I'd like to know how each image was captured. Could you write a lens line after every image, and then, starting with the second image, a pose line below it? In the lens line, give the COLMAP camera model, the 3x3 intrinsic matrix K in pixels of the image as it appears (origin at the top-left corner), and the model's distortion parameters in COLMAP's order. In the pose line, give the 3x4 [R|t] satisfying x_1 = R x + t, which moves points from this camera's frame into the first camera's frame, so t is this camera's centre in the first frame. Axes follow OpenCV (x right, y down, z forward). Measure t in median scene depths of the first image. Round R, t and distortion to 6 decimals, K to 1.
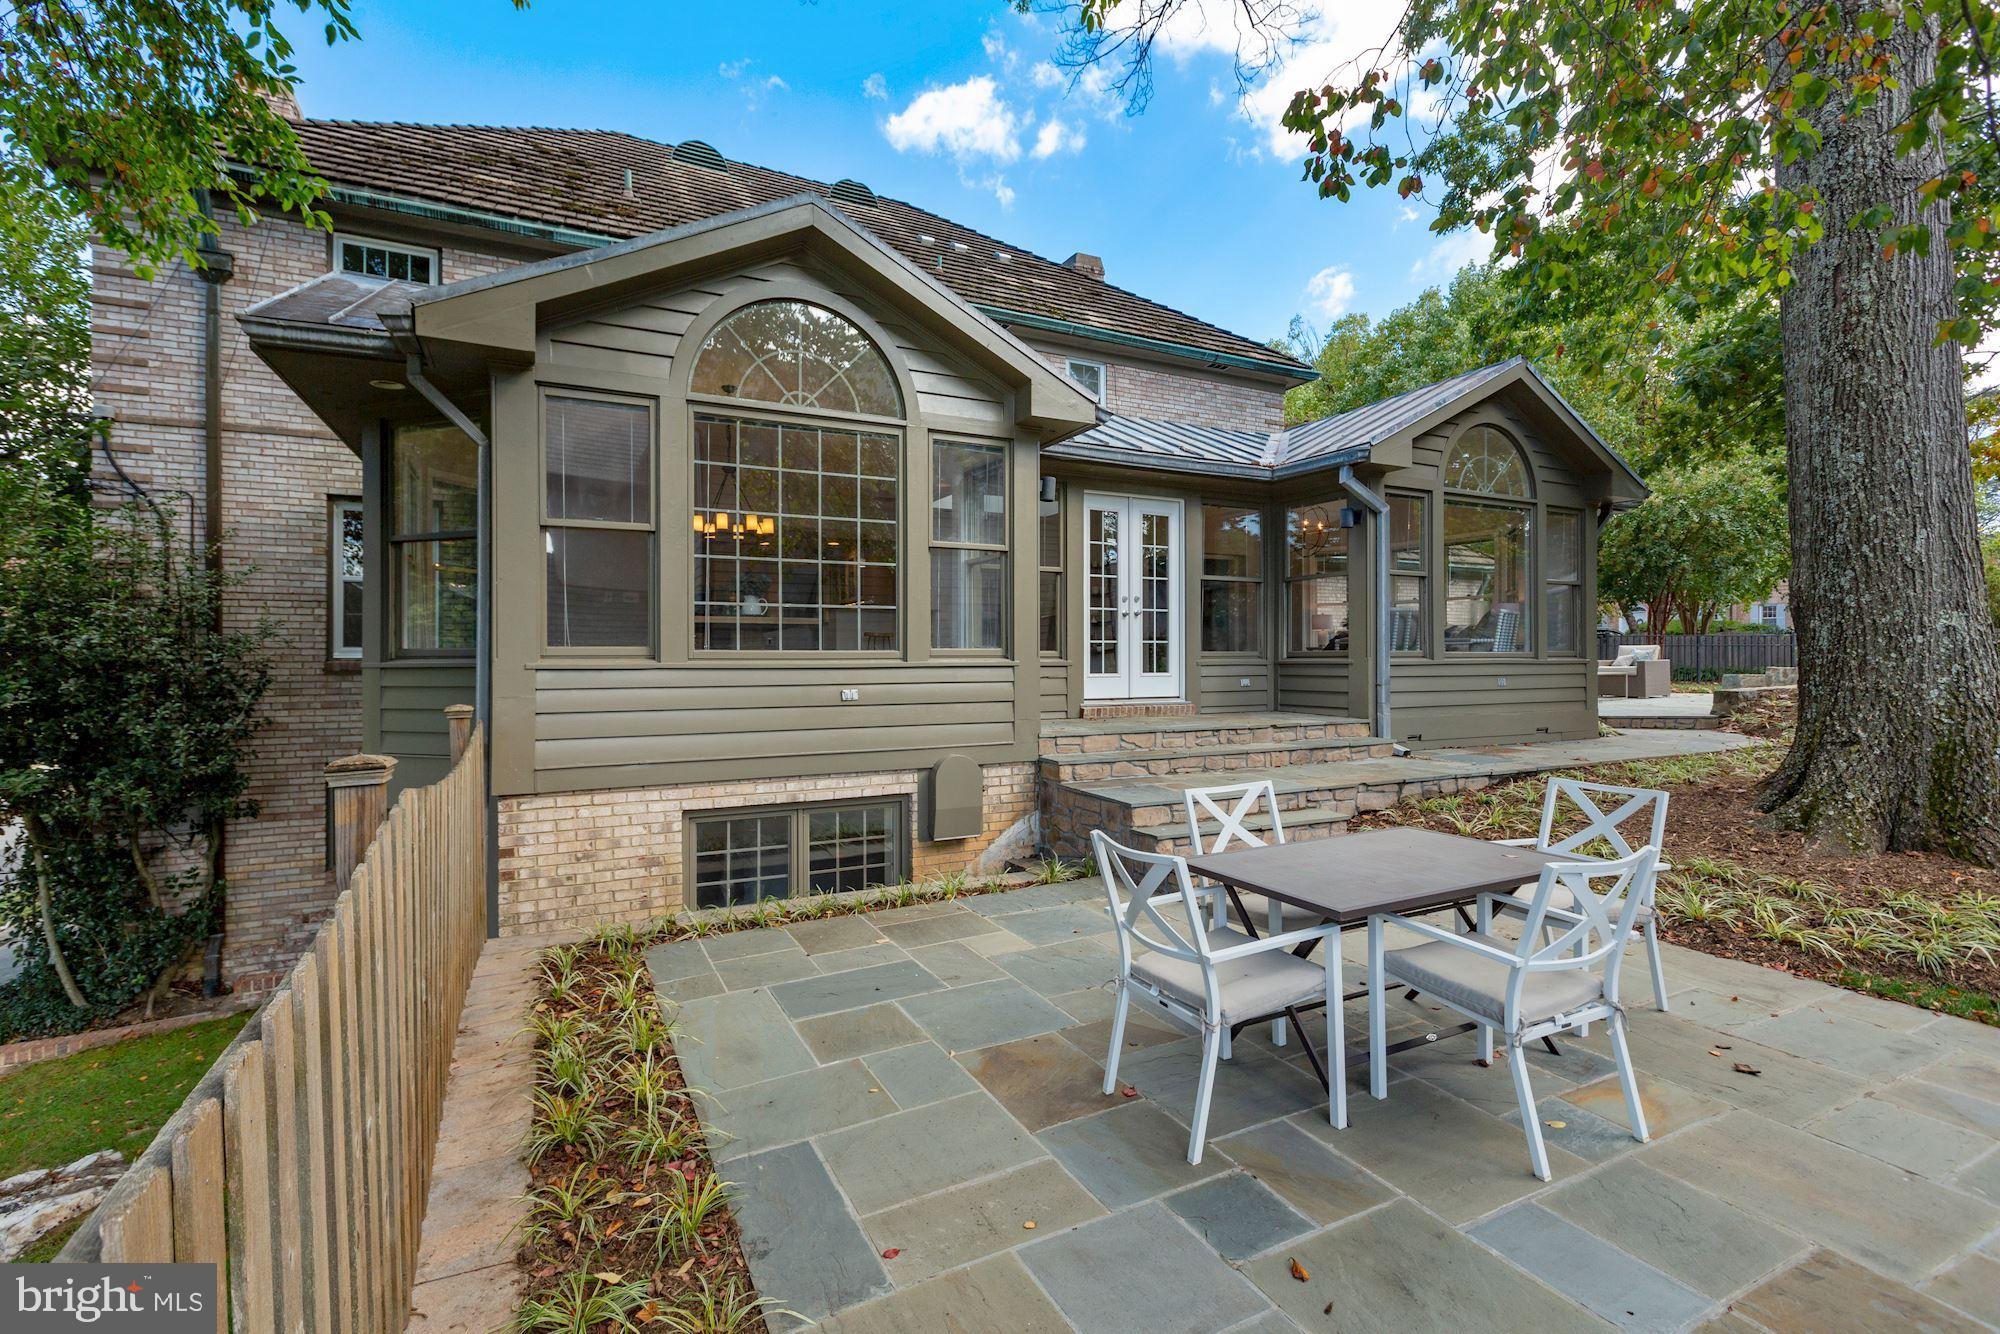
lens RADIAL K [[894.1, 0, 999.8], [0, 894.1, 645.3], [0, 0, 1]] dist [0.003945, 0.000260]
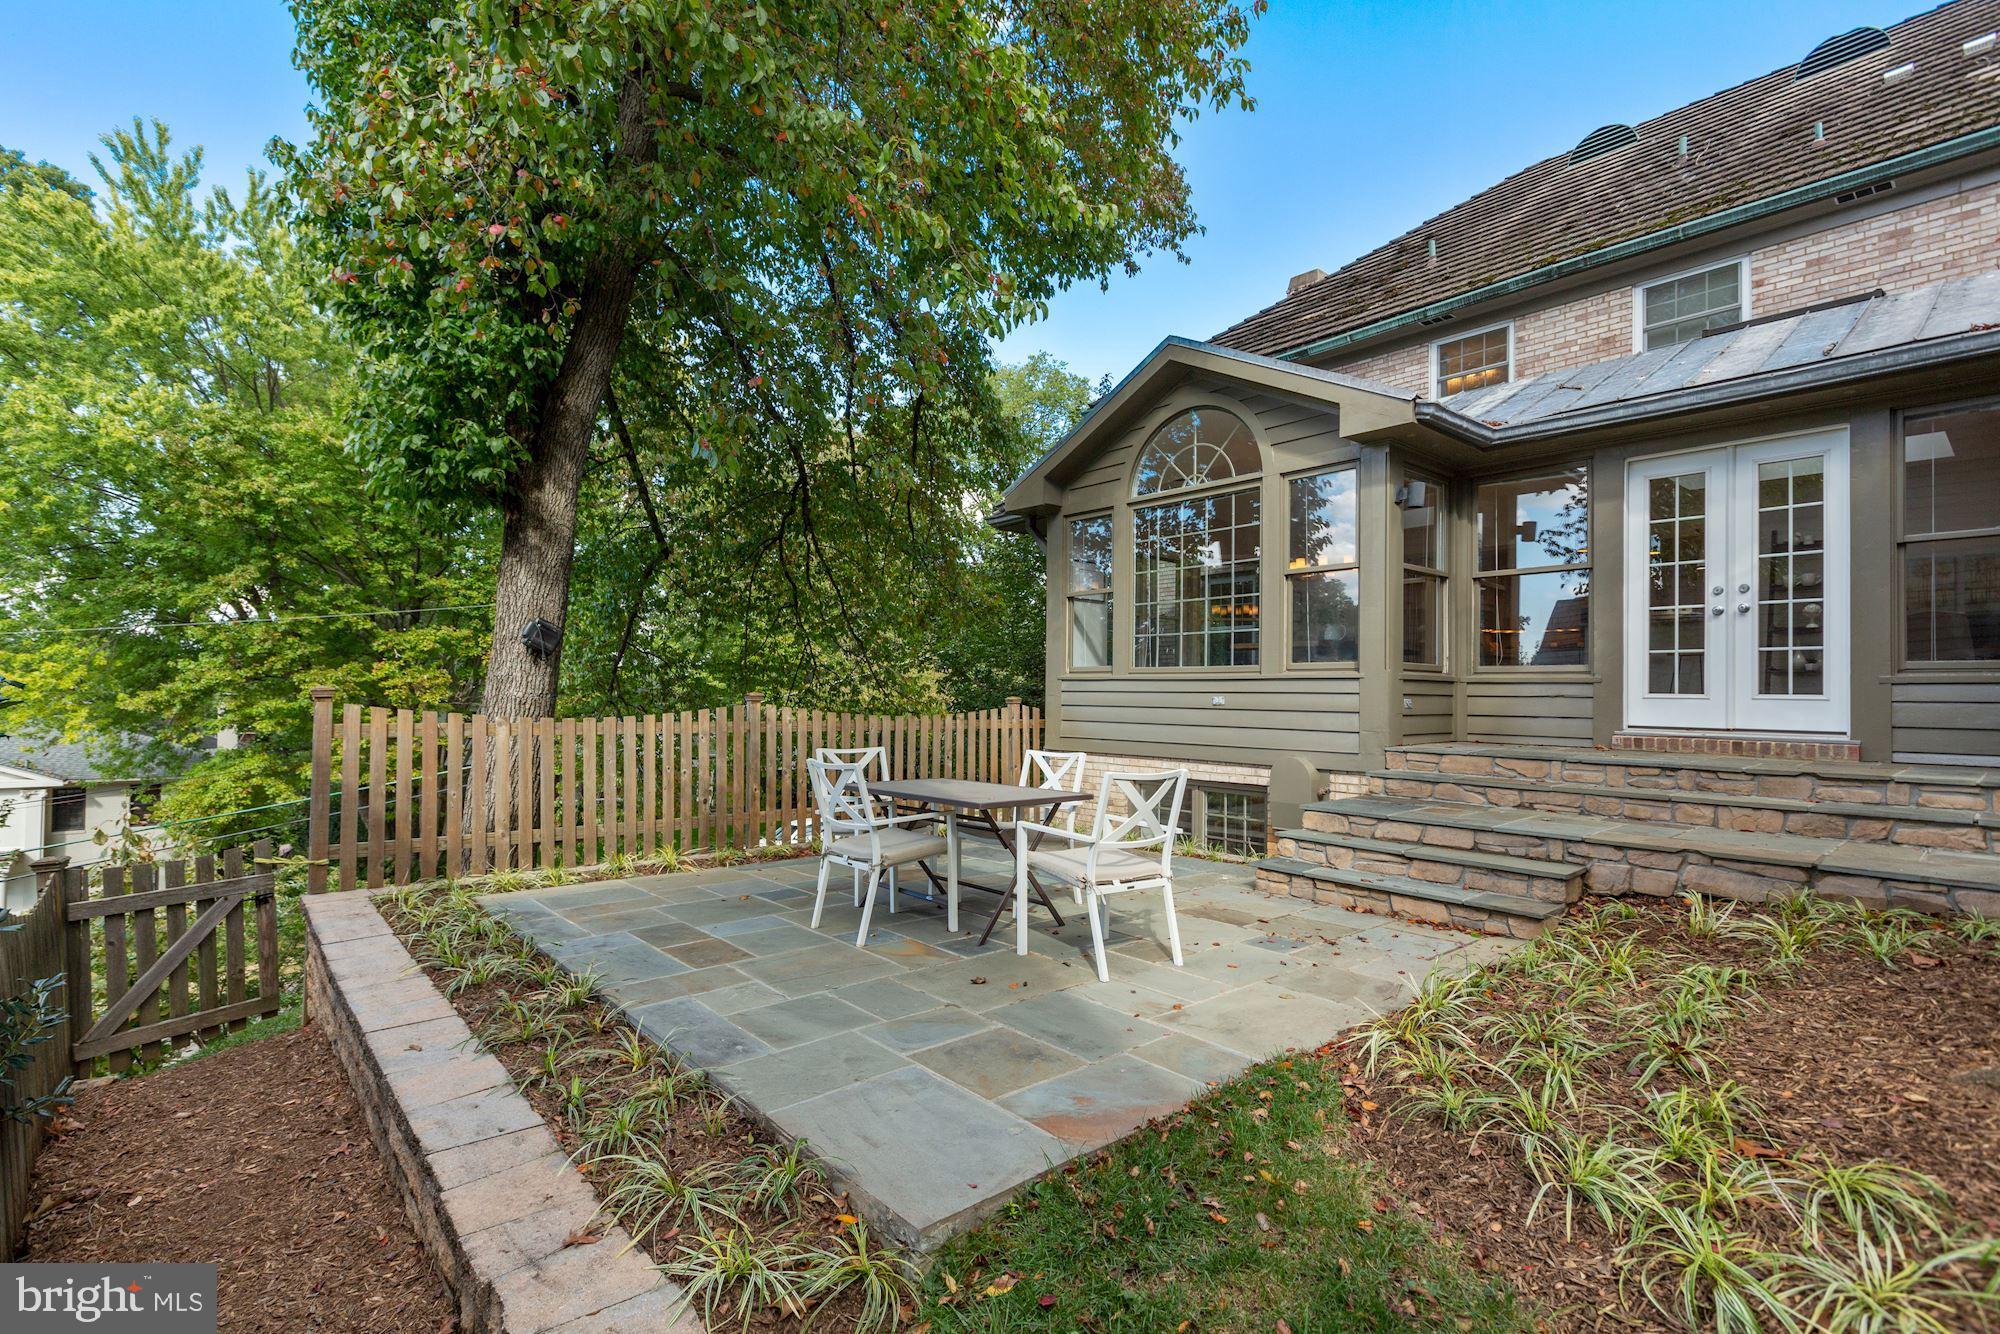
lens RADIAL K [[915.2, 0, 965.6], [0, 915.2, 679.8], [0, 0, 1]] dist [0.000946, 0.000143]
pose [[0.225893, -0.009793, -0.974103, 0.776374], [0.000095, 0.999950, -0.010030, 0.029107], [0.974152, 0.002173, 0.225882, 0.266009]]
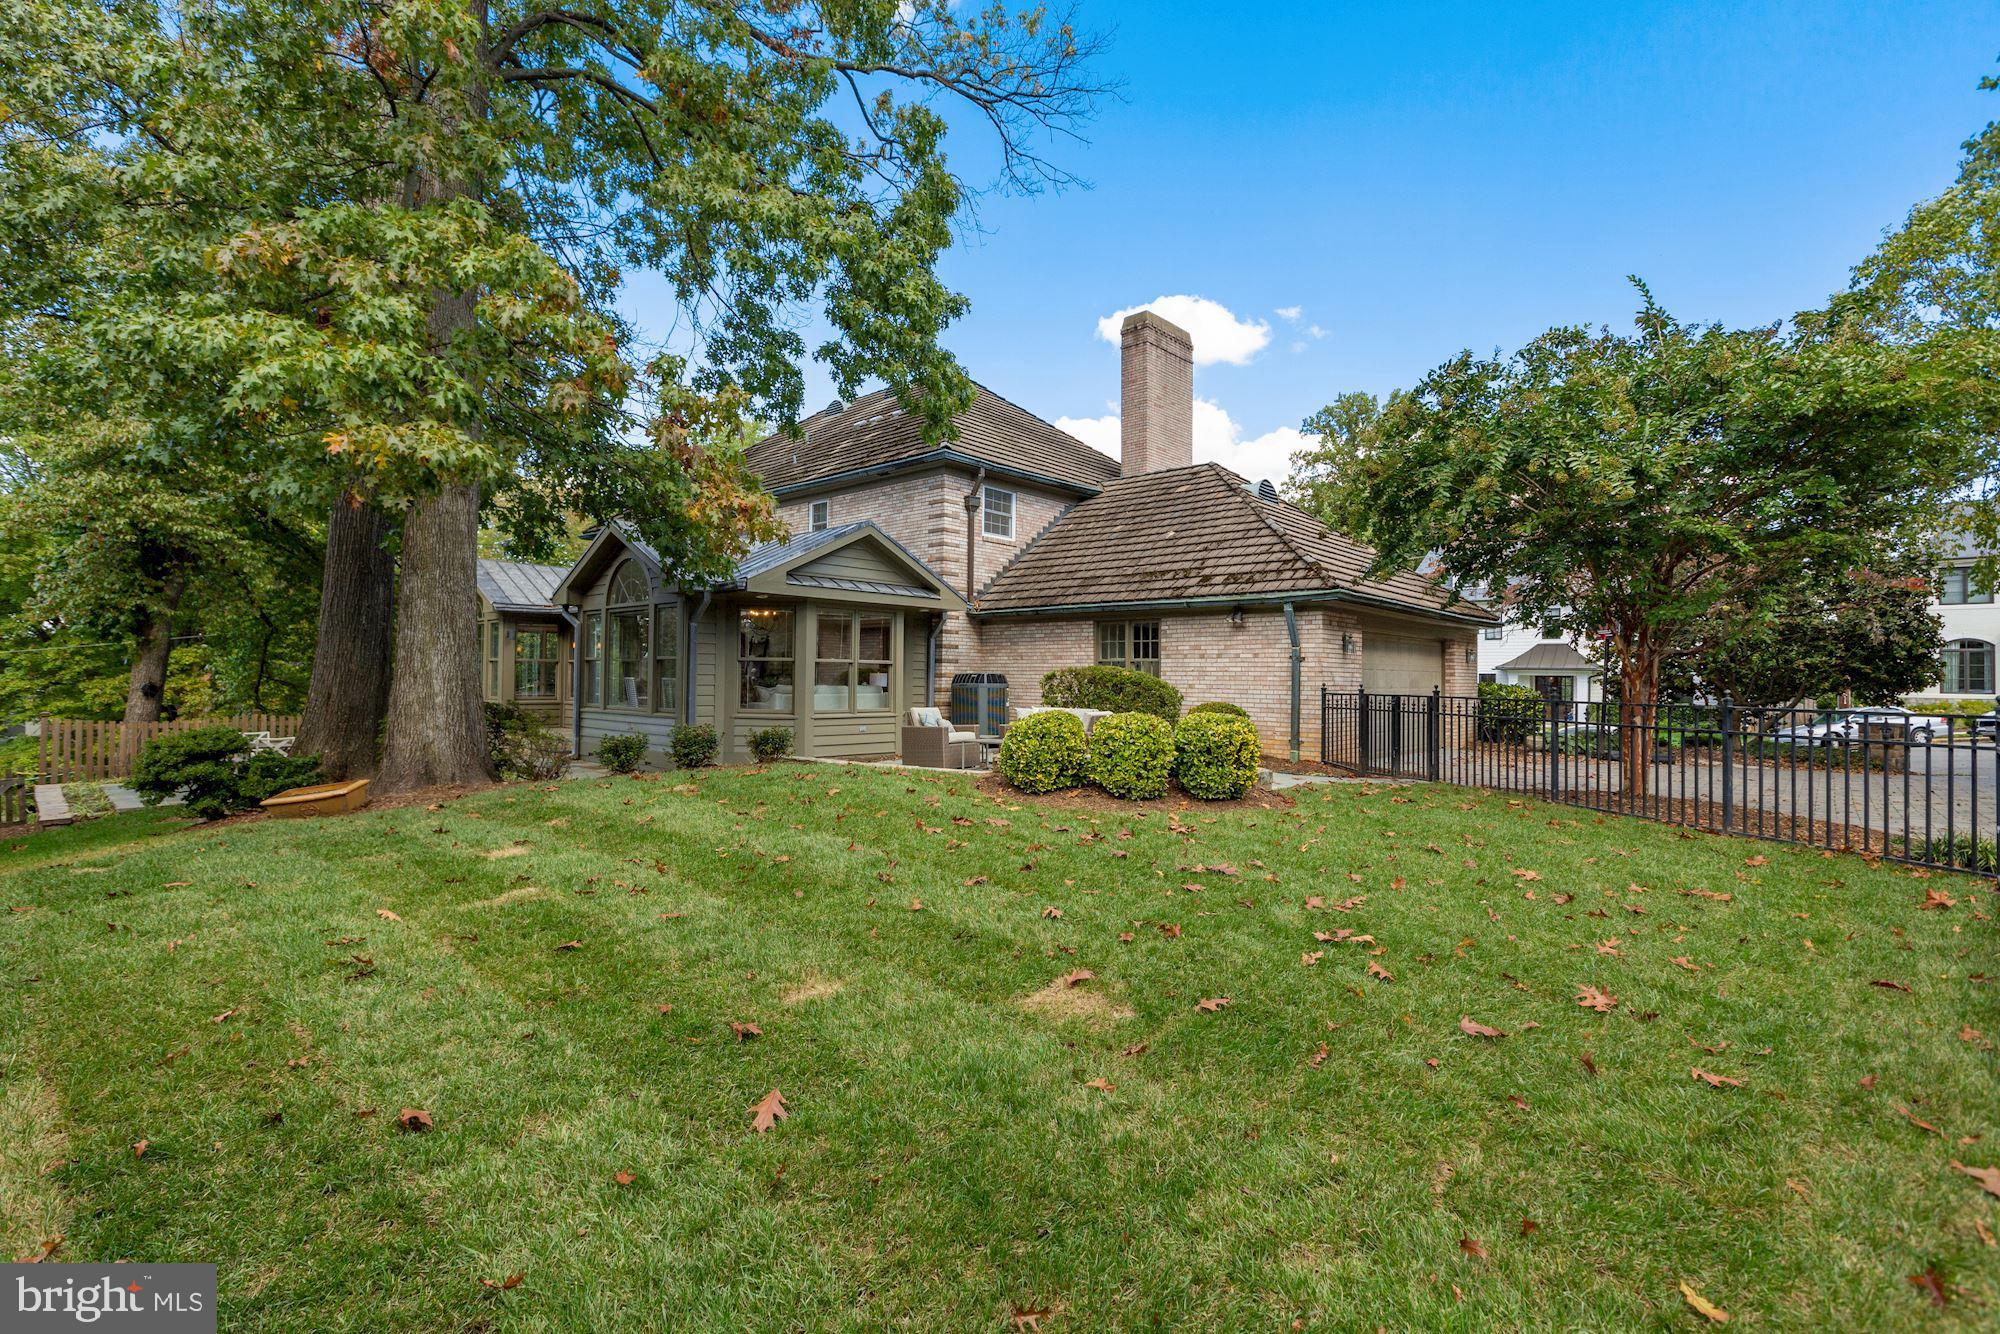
lens RADIAL K [[896.7, 0, 993.8], [0, 896.7, 656.8], [0, 0, 1]] dist [-0.002436, -0.000348]
pose [[0.353586, -0.014287, -0.935293, 2.506391], [0.000781, 0.999888, -0.014978, -0.060726], [0.935402, 0.004565, 0.353558, 1.175353]]
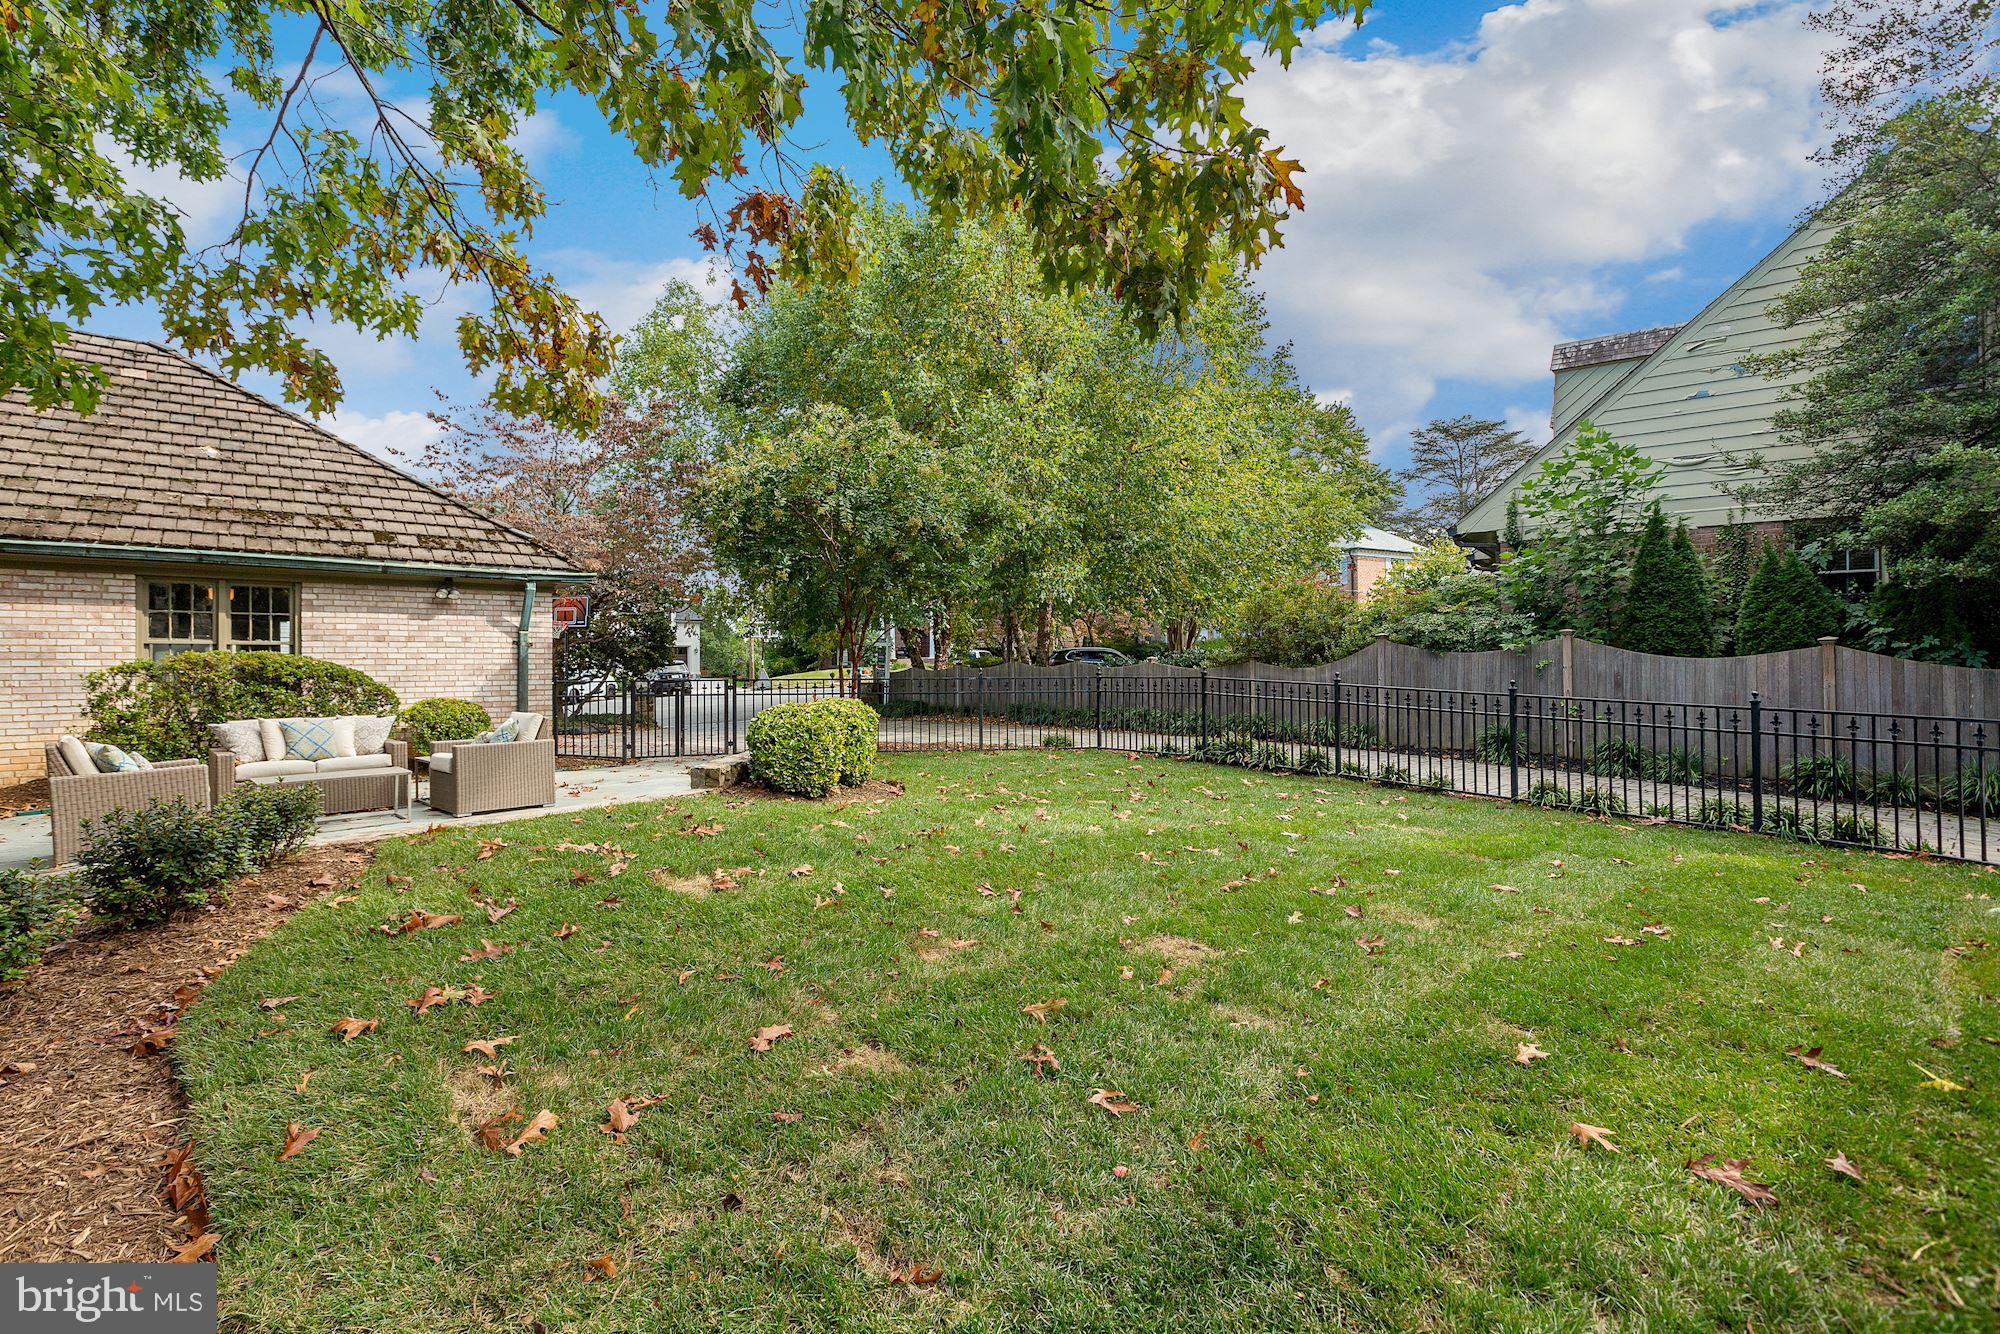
lens RADIAL K [[915.2, 0, 965.6], [0, 915.2, 679.8], [0, 0, 1]] dist [0.000946, 0.000143]
pose [[0.966441, -0.008422, 0.256752, 1.519869], [0.001943, 0.999674, 0.025475, -0.060428], [-0.256883, -0.024121, 0.966142, 0.665959]]
